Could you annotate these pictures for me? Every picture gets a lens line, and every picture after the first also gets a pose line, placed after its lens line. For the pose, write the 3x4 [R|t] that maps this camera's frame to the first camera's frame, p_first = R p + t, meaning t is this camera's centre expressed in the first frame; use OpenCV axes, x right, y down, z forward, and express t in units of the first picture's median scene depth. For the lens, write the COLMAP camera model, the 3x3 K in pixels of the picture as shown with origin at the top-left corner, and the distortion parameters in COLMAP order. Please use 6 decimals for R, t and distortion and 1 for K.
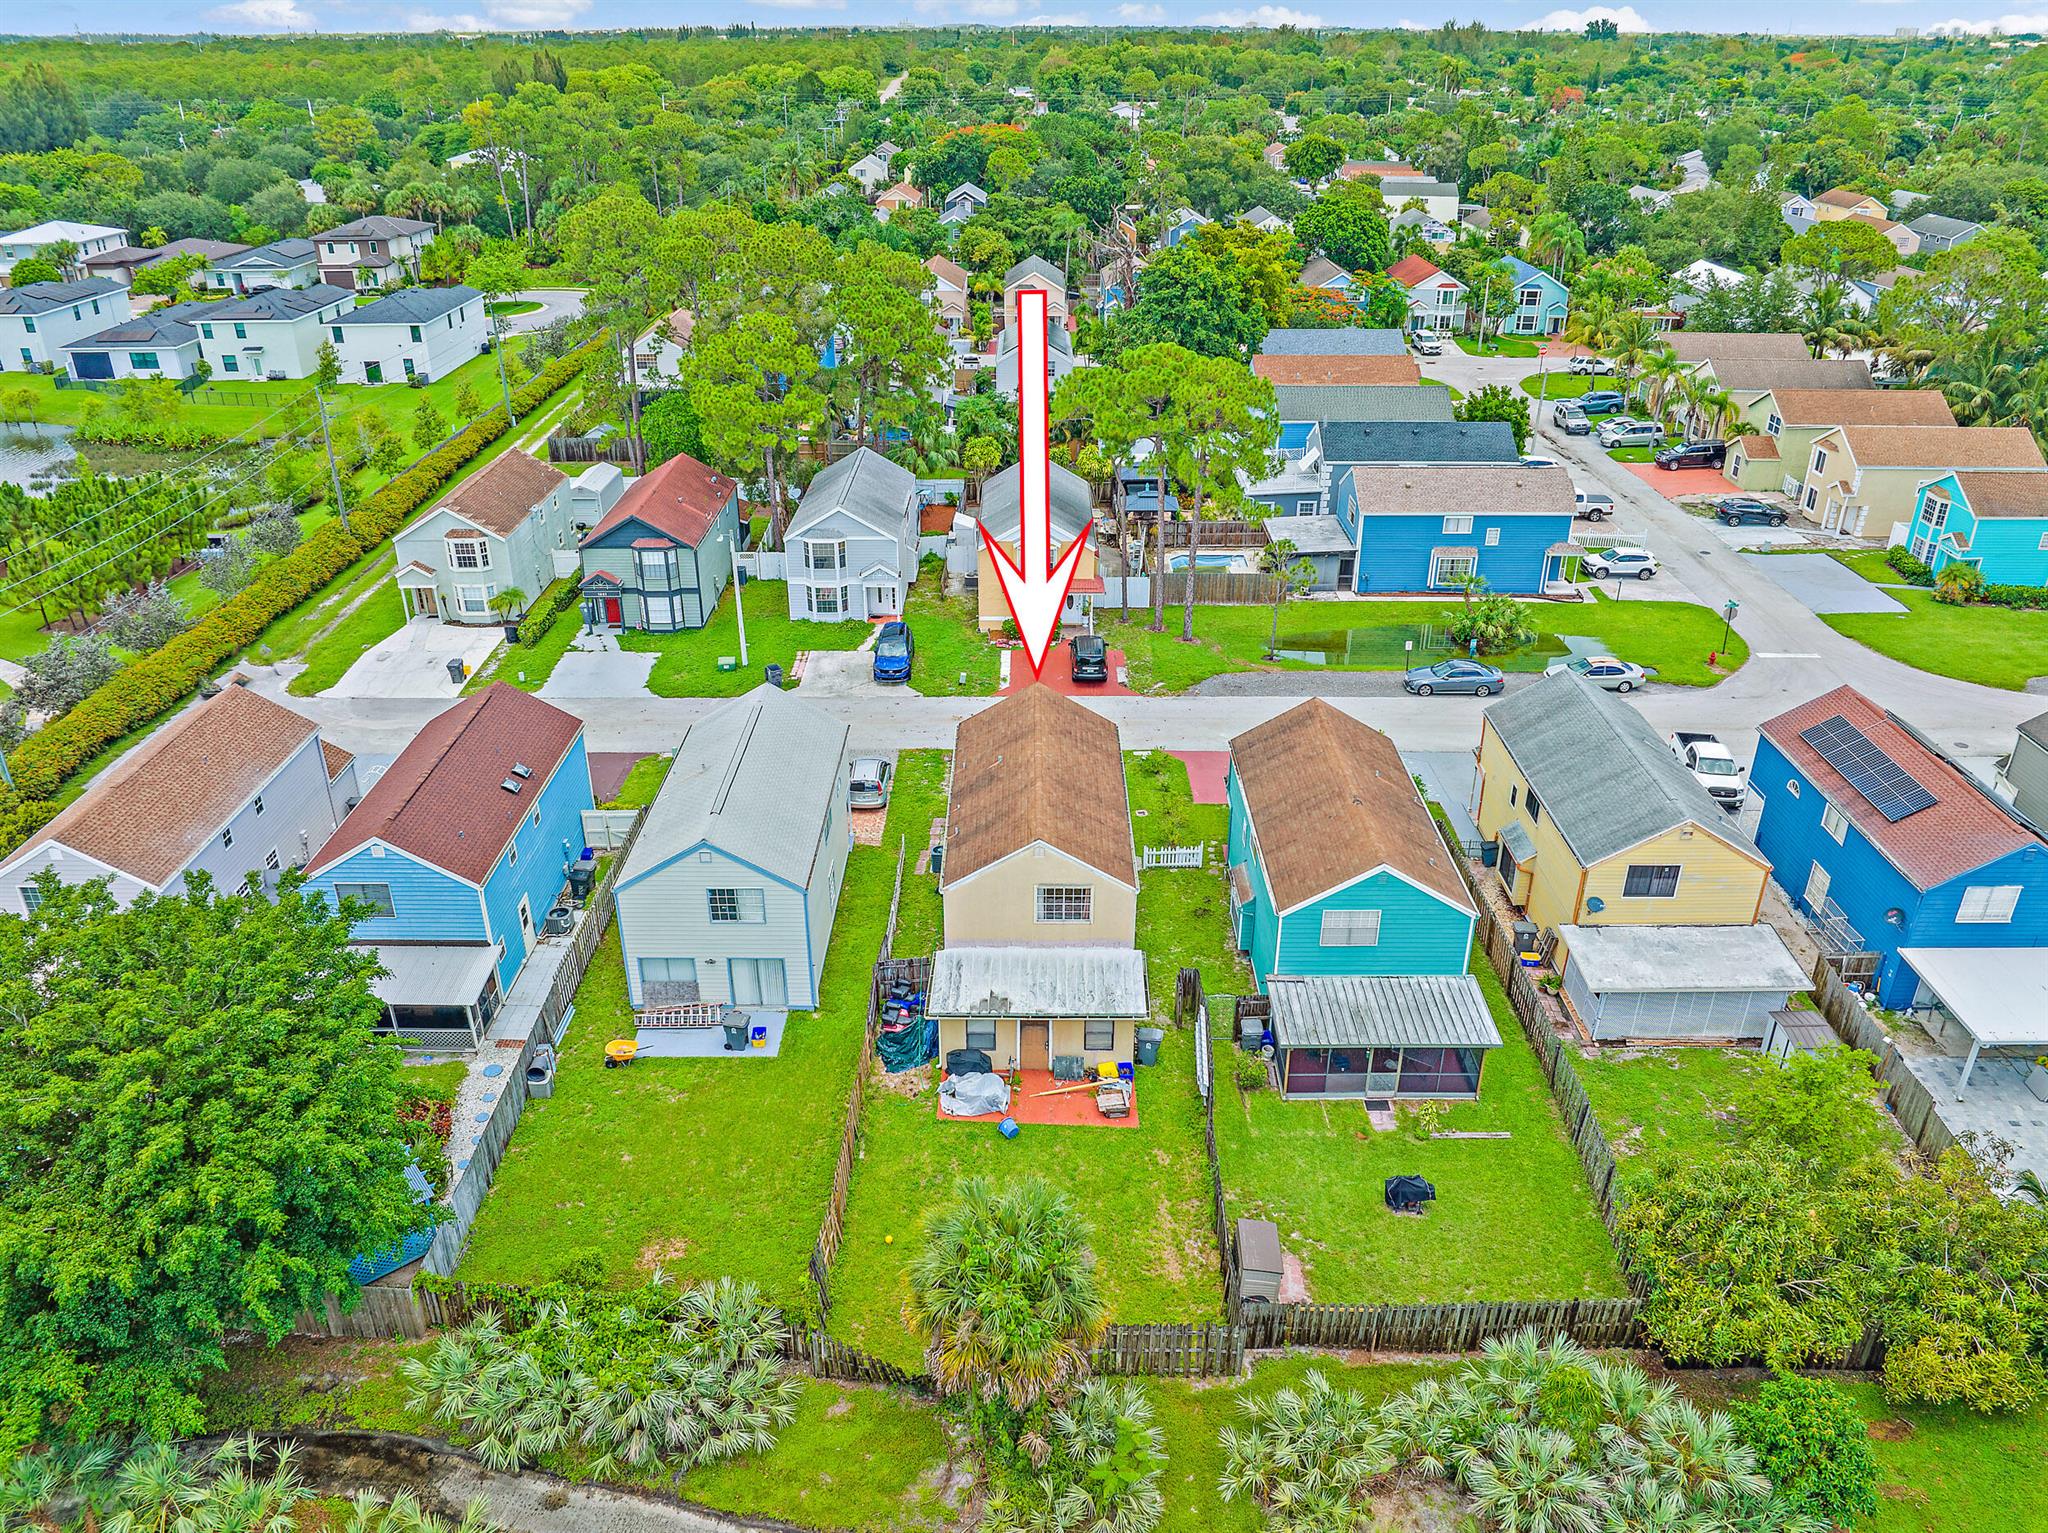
lens RADIAL K [[1485.7, 0, 1024.0], [0, 1485.7, 766.5], [0, 0, 1]] dist [-0.046018, 0.012421]
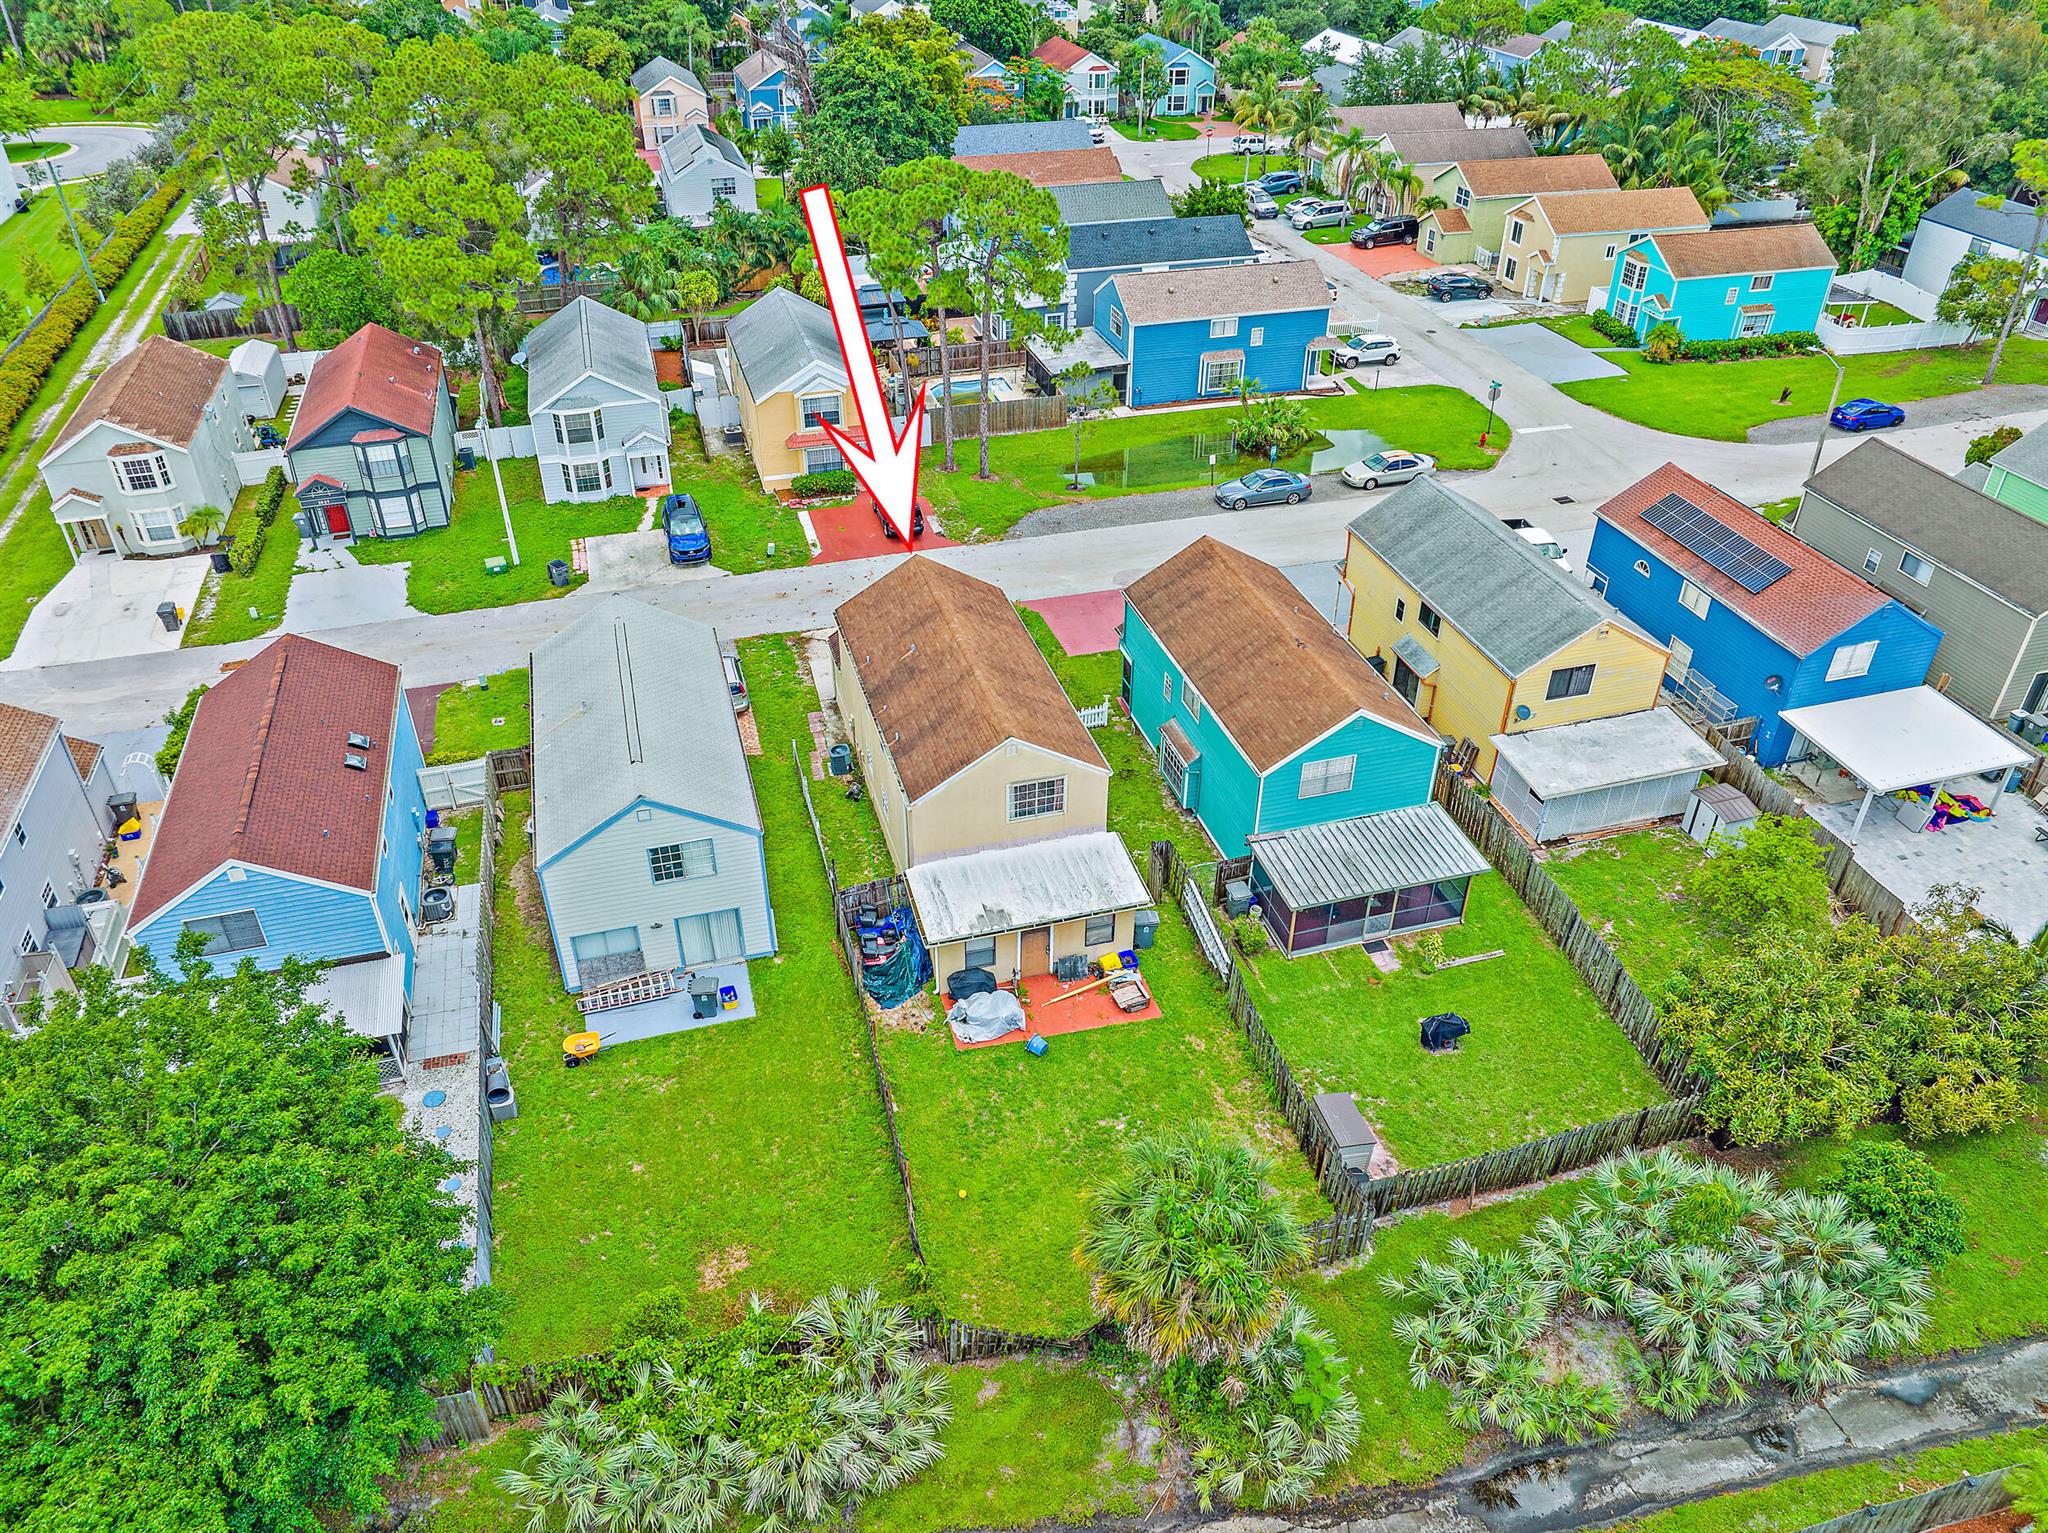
lens RADIAL K [[1458.0, 0, 1024.0], [0, 1458.0, 766.5], [0, 0, 1]] dist [-0.048841, 0.017031]
pose [[0.957774, -0.159529, 0.239207, -0.164102], [0.125714, 0.980569, 0.150599, -0.055477], [-0.258584, -0.114168, 0.959218, 0.101020]]
